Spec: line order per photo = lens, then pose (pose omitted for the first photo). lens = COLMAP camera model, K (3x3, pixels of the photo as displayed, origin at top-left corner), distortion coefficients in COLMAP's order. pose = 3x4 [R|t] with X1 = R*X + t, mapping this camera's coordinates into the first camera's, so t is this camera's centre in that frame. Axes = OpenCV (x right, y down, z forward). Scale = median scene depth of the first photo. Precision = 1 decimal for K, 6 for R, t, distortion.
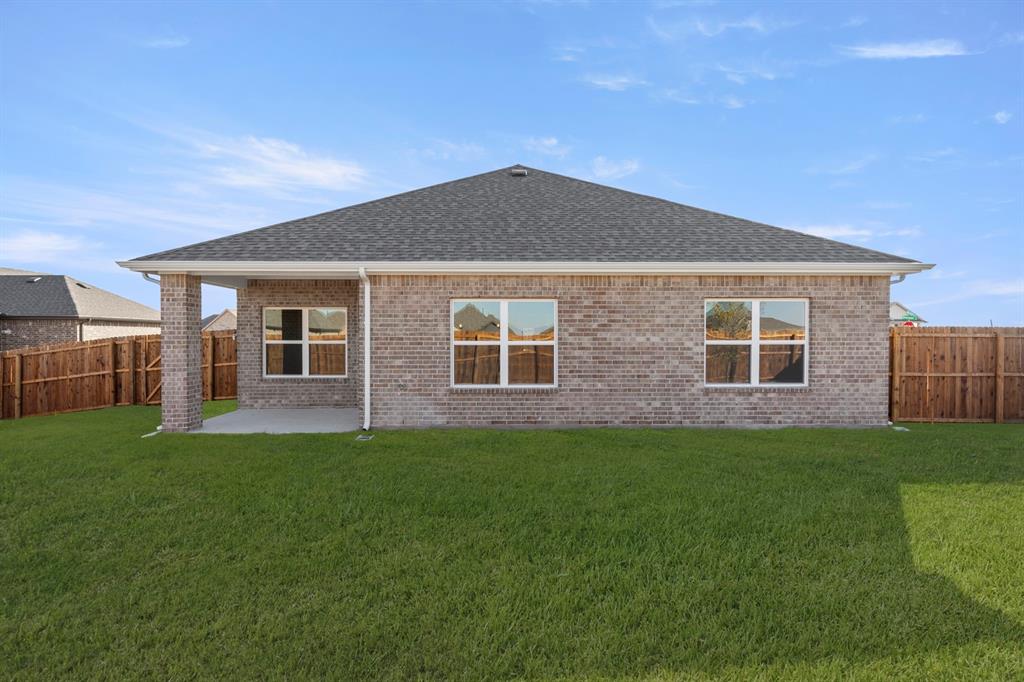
lens RADIAL K [[542.3, 0, 513.4], [0, 542.3, 326.1], [0, 0, 1]] dist [0.002484, 0.003954]
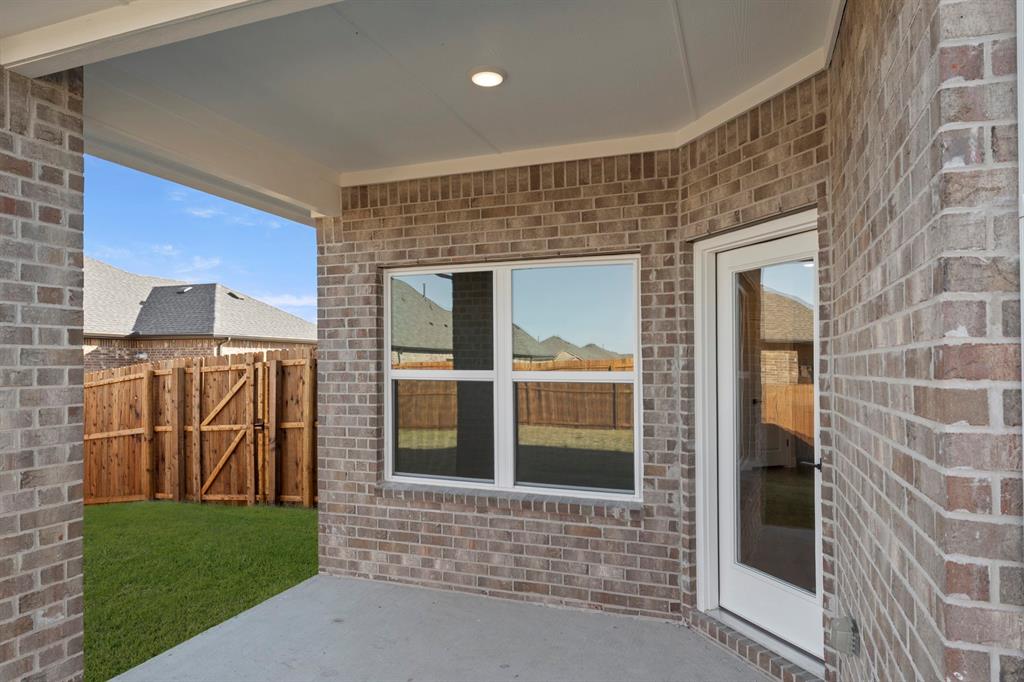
lens RADIAL K [[624.2, 0, 509.4], [0, 624.2, 340.1], [0, 0, 1]] dist [0.003660, 0.000274]
pose [[0.933081, -0.011960, -0.359467, -0.253057], [0.004492, 0.999757, -0.021604, 0.016848], [0.359638, 0.018543, 0.932908, 0.672300]]
